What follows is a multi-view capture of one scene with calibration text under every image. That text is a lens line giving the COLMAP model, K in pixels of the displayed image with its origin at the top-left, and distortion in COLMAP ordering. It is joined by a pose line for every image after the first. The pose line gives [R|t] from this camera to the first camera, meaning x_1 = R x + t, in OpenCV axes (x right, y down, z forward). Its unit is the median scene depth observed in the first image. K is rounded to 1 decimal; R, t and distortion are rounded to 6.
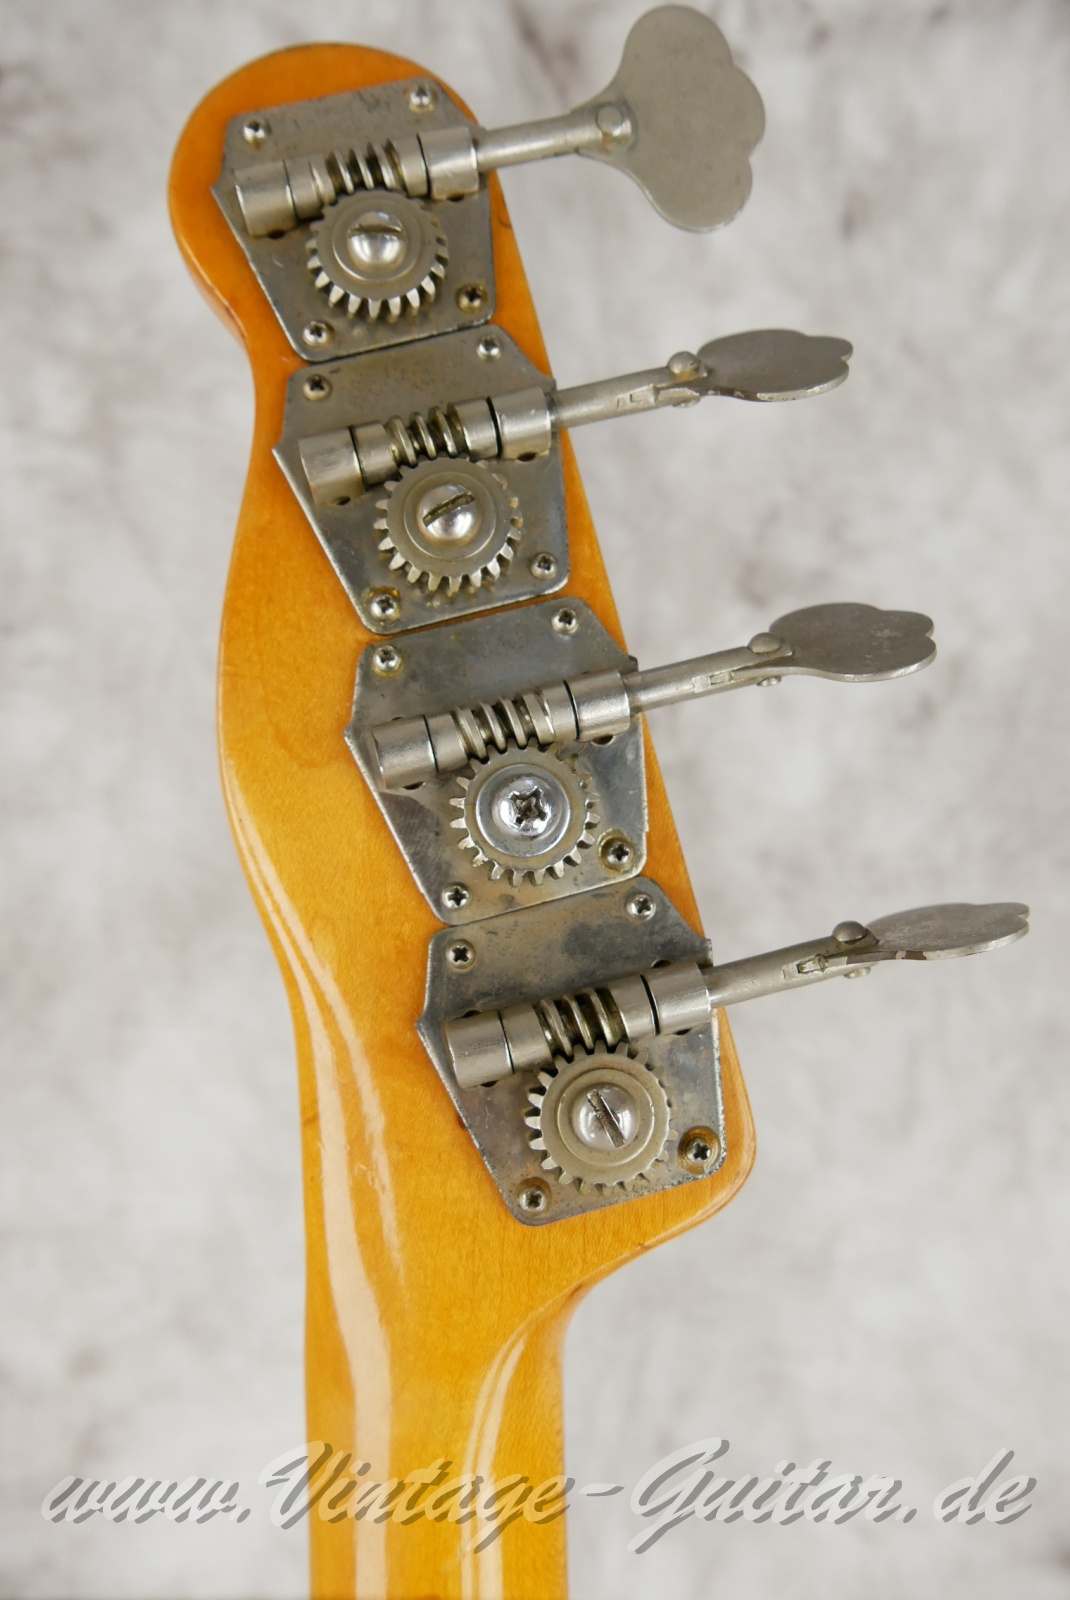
lens RADIAL K [[1348.3, 0, 540.7], [0, 1348.3, 804.3], [0, 0, 1]] dist [-0.073656, 0.051698]
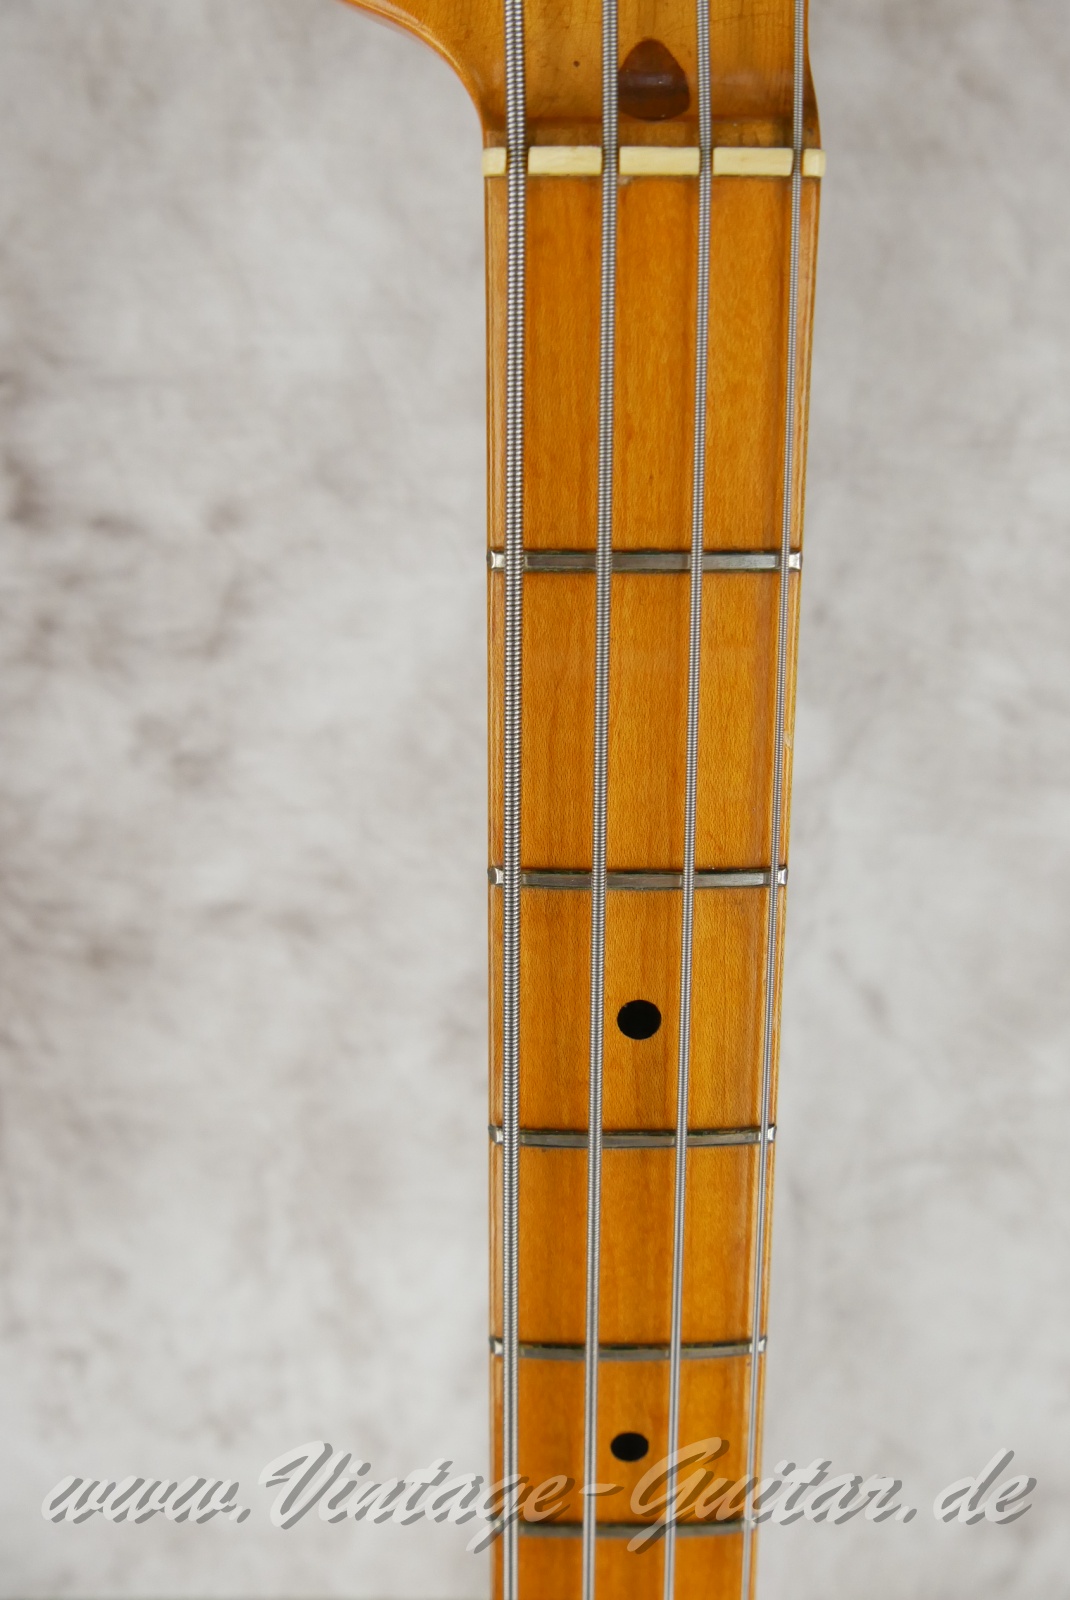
lens RADIAL K [[1359.3, 0, 535.0], [0, 1359.3, 800.0], [0, 0, 1]] dist [-0.069365, 0.024560]
pose [[0.998333, 0.030064, -0.049270, -0.060085], [-0.006812, 0.909041, 0.416651, 0.187208], [0.057315, -0.415621, 0.907730, 0.033885]]
